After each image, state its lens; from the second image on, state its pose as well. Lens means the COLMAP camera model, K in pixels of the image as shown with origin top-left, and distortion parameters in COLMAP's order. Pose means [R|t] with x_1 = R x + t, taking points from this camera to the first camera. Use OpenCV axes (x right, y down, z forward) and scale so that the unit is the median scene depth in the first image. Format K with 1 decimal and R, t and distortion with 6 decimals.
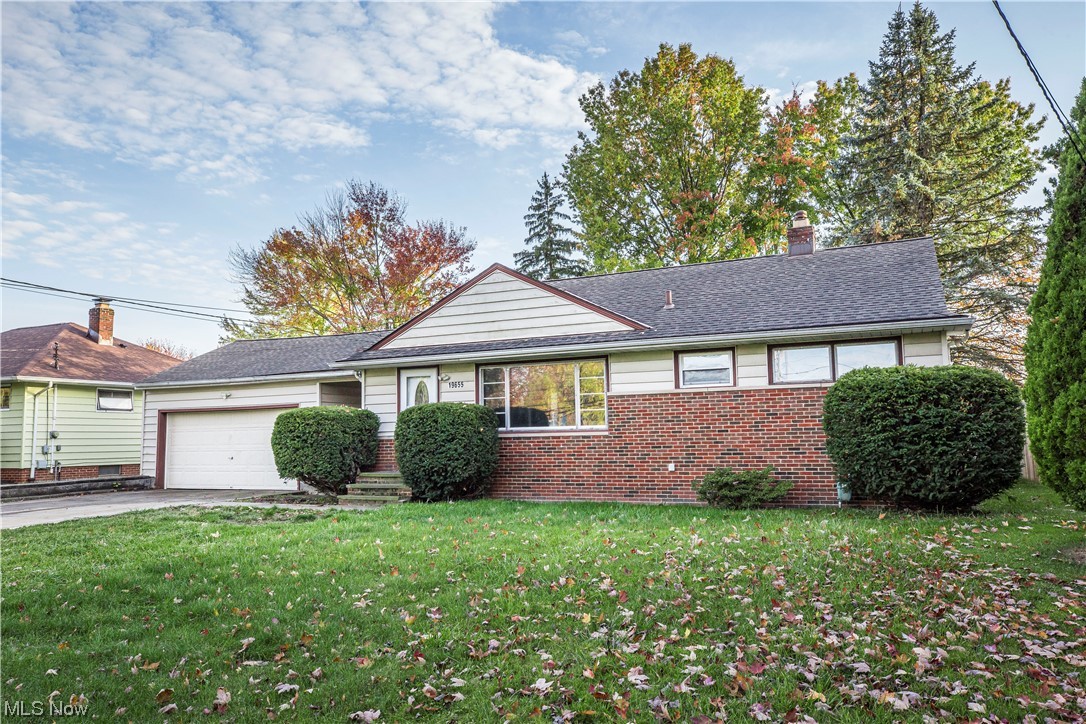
lens RADIAL K [[772.9, 0, 543.0], [0, 772.9, 362.0], [0, 0, 1]] dist [0.008859, 0.003912]
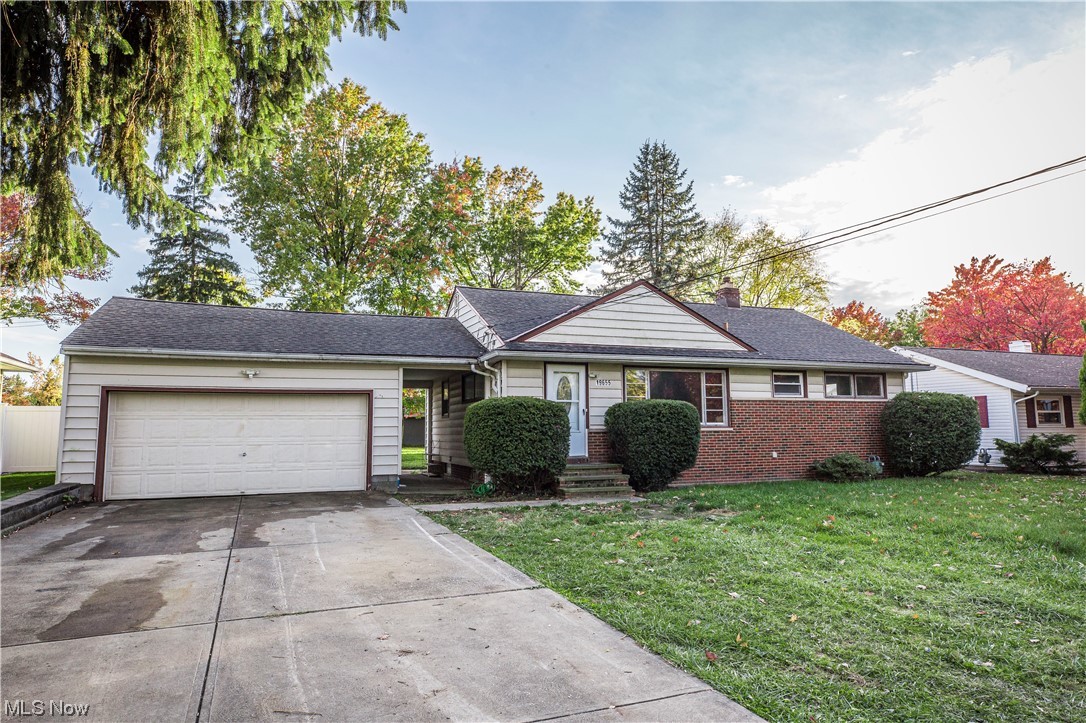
lens RADIAL K [[662.0, 0, 543.0], [0, 662.0, 361.5], [0, 0, 1]] dist [0.005440, 0.000441]
pose [[0.702047, 0.087226, 0.706769, -0.241020], [-0.073885, 0.996036, -0.049534, 0.015105], [-0.708288, -0.017444, 0.705708, 0.117008]]
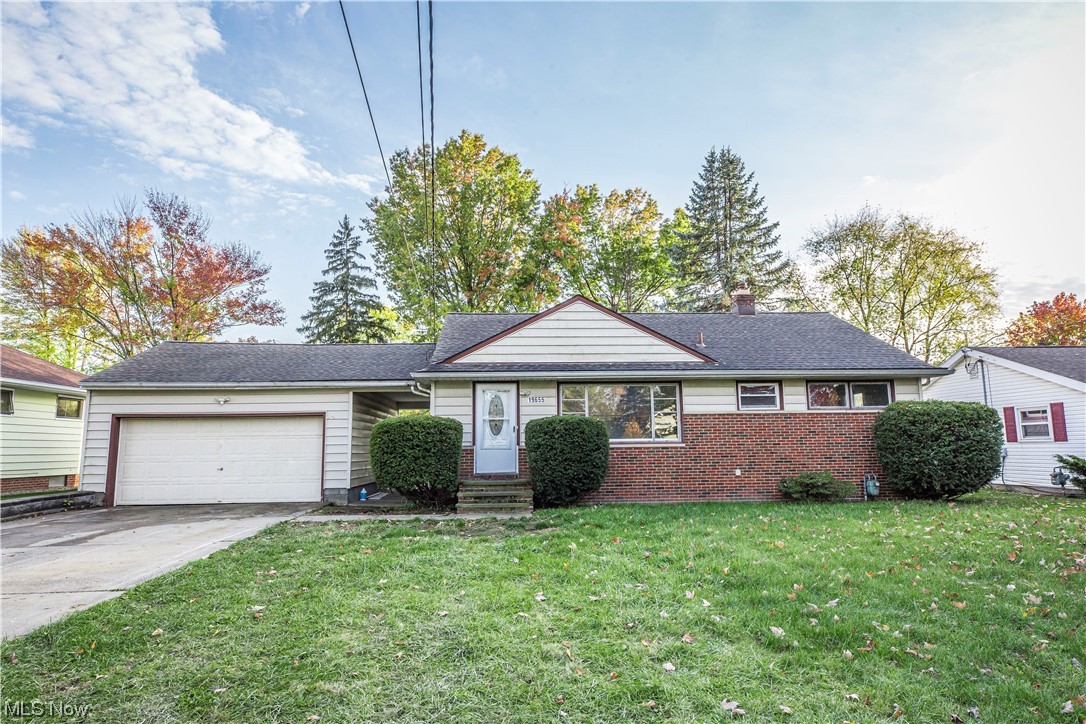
lens RADIAL K [[640.6, 0, 543.0], [0, 640.6, 362.0], [0, 0, 1]] dist [0.004269, 0.002426]
pose [[0.884687, 0.071159, 0.460722, -0.152958], [-0.049646, 0.997043, -0.058662, 0.008327], [-0.463534, 0.029024, 0.885604, 0.053993]]
